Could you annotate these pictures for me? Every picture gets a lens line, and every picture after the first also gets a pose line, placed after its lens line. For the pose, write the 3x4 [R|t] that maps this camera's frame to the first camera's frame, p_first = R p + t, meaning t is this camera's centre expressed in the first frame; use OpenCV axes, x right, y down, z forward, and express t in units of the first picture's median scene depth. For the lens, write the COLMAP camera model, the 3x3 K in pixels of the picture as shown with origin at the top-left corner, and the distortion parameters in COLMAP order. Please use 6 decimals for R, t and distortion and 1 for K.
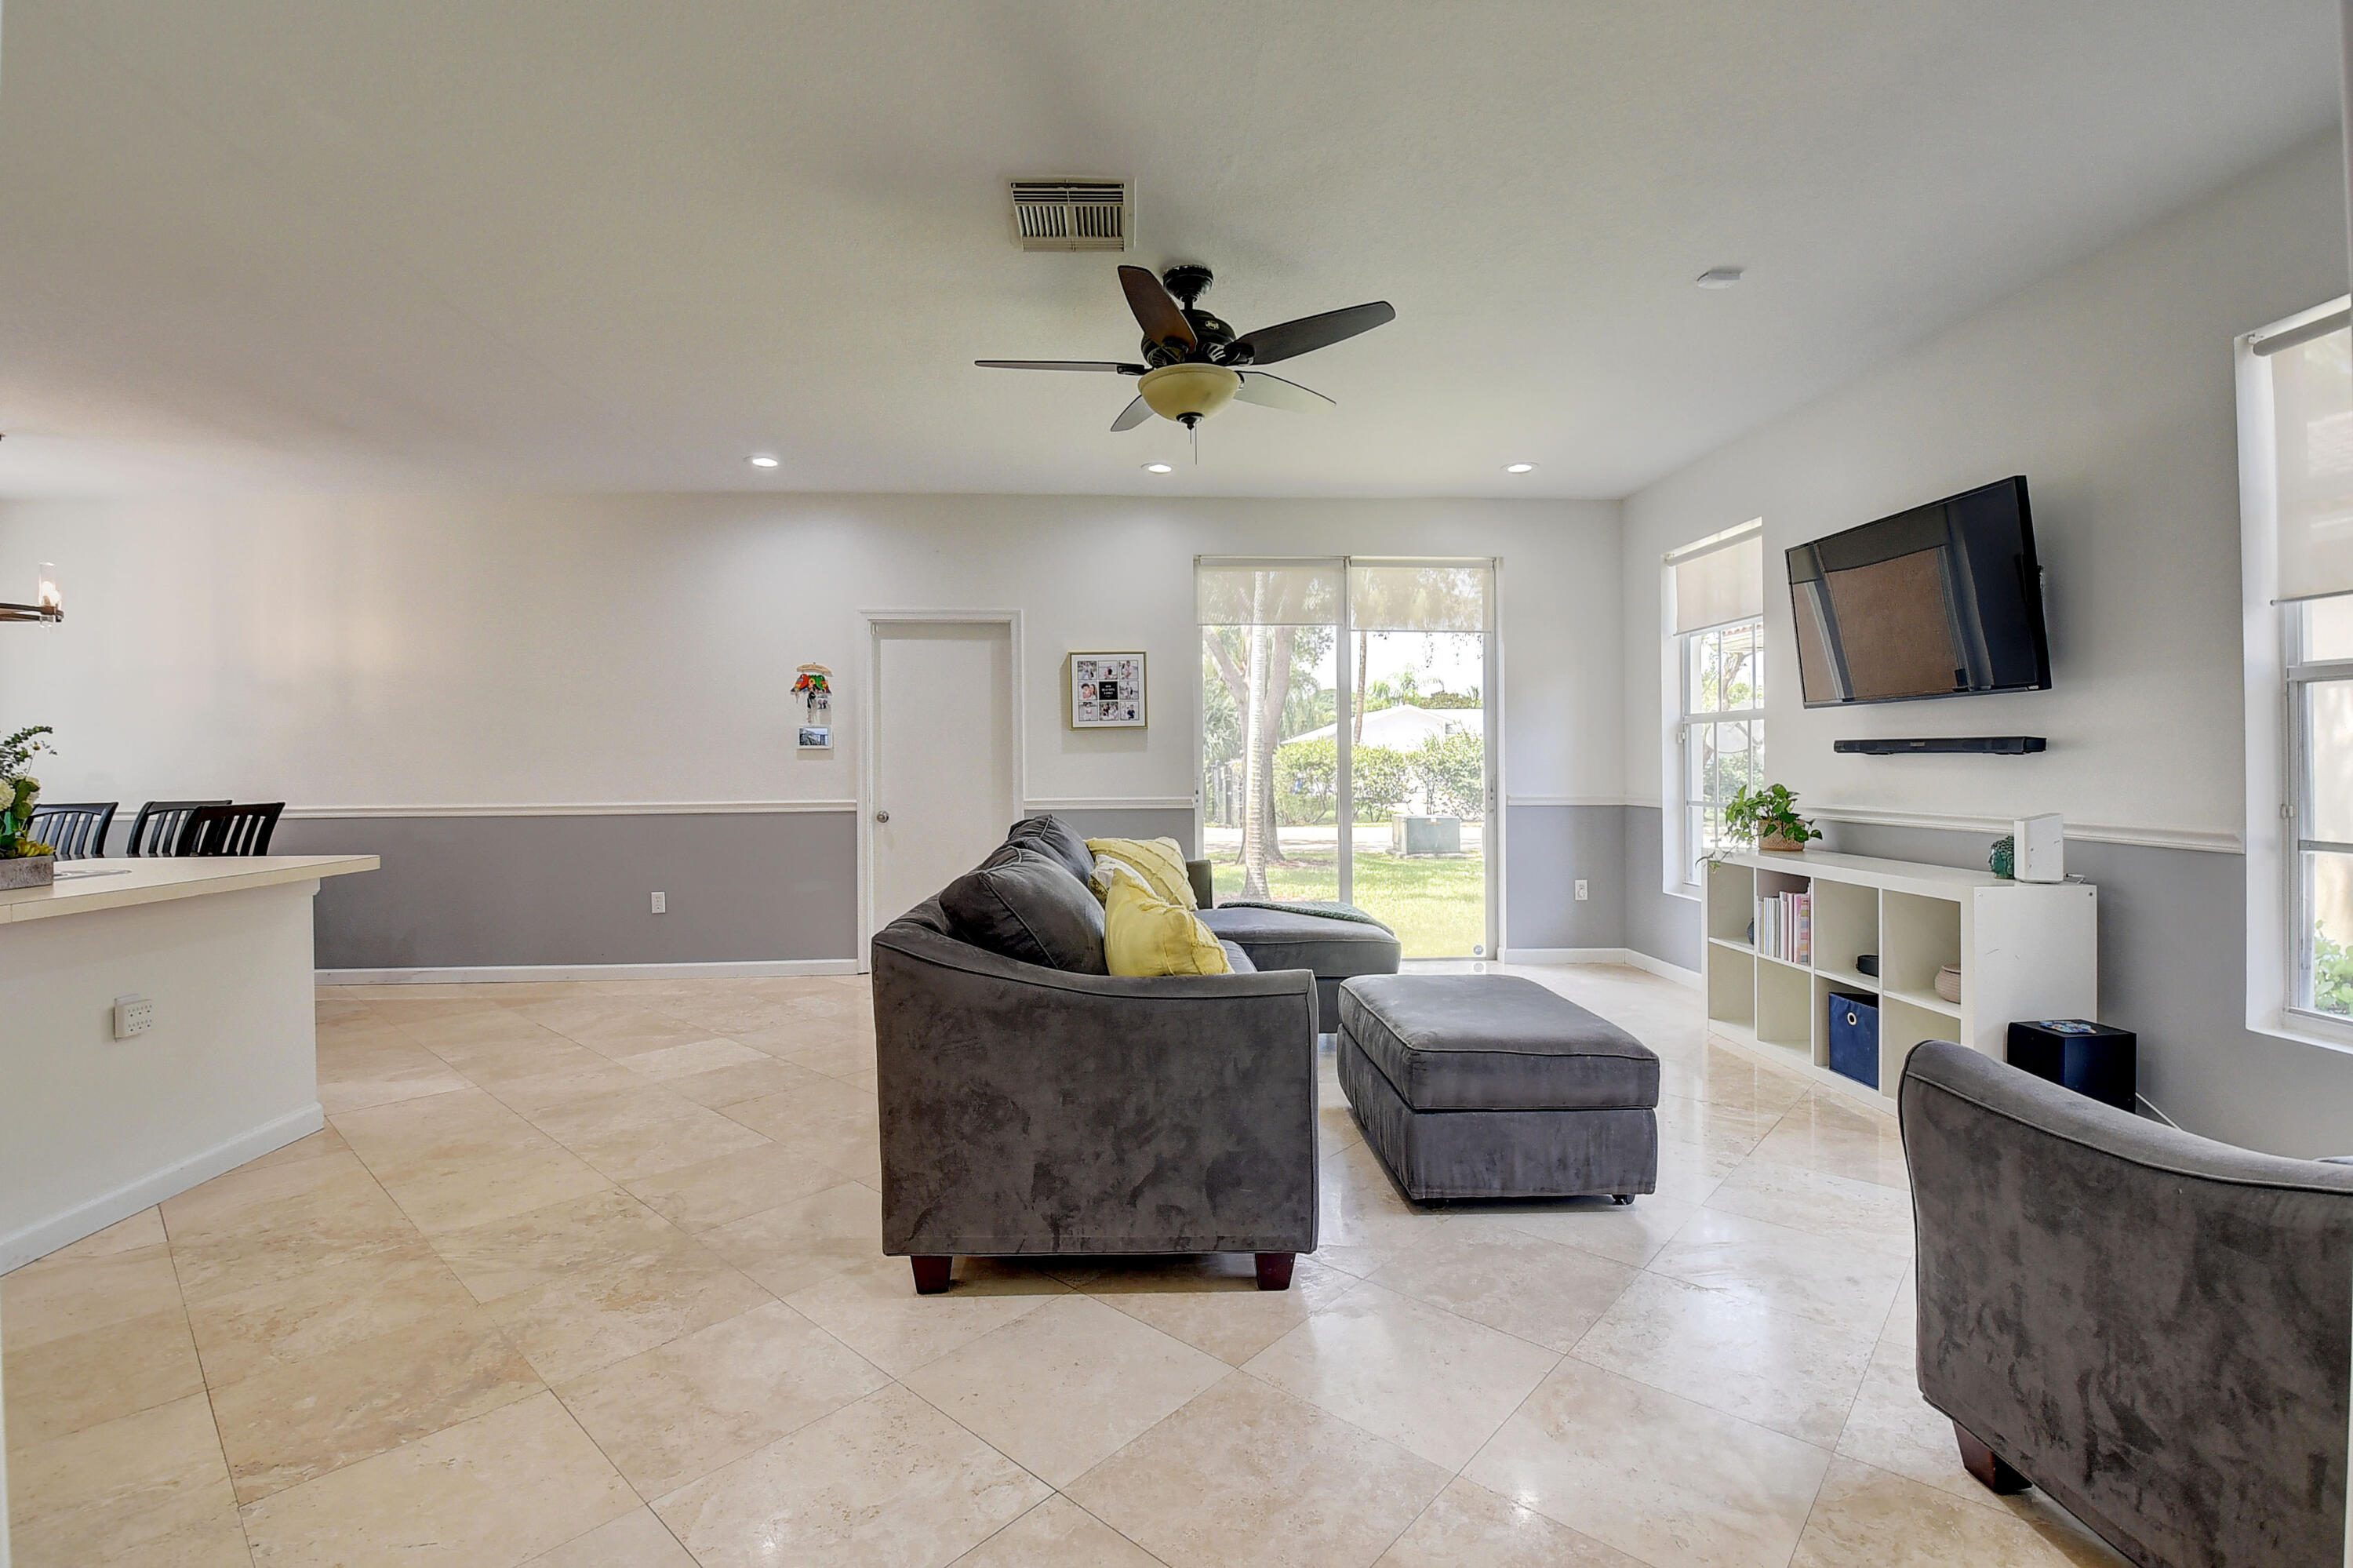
lens RADIAL K [[1038.4, 0, 1158.9], [0, 1038.4, 757.7], [0, 0, 1]] dist [-0.000823, -0.013540]
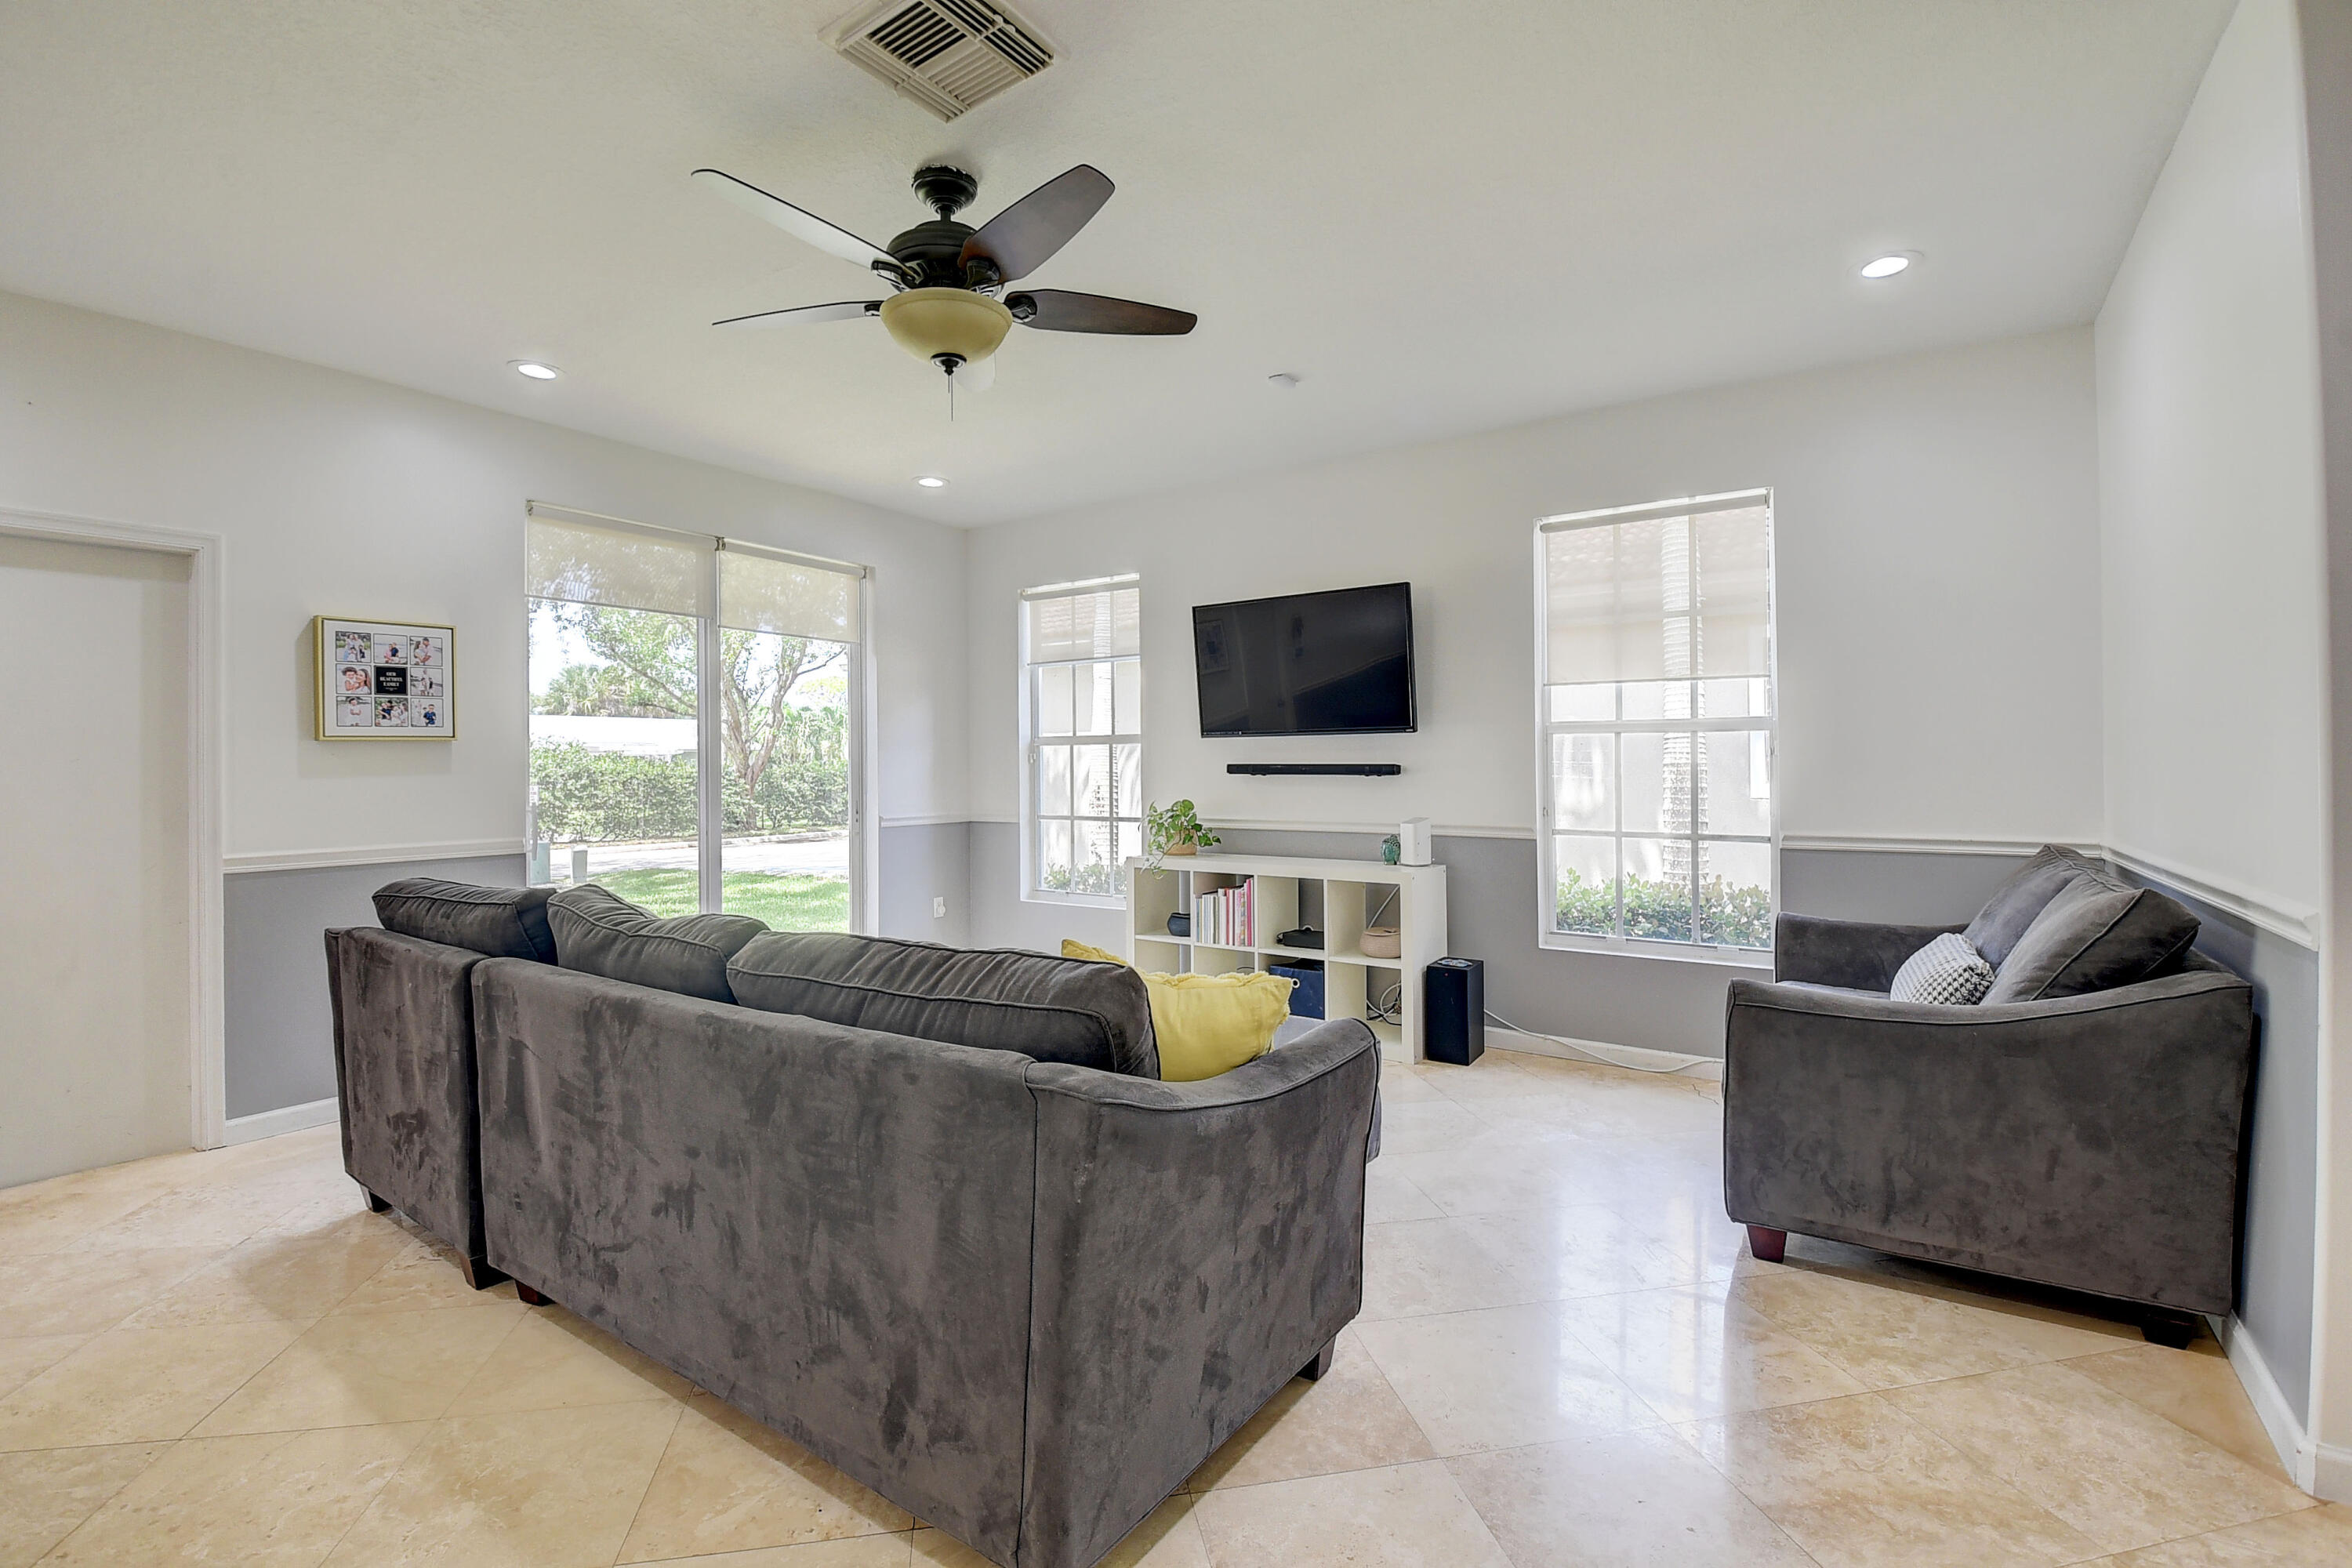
lens RADIAL K [[1038.0, 0, 1162.8], [0, 1038.0, 757.5], [0, 0, 1]] dist [-0.000823, -0.013540]
pose [[0.602796, 0.006778, 0.797867, -0.385588], [0.000921, 0.999957, -0.009190, -0.013461], [-0.797895, 0.006275, 0.602764, 0.305011]]
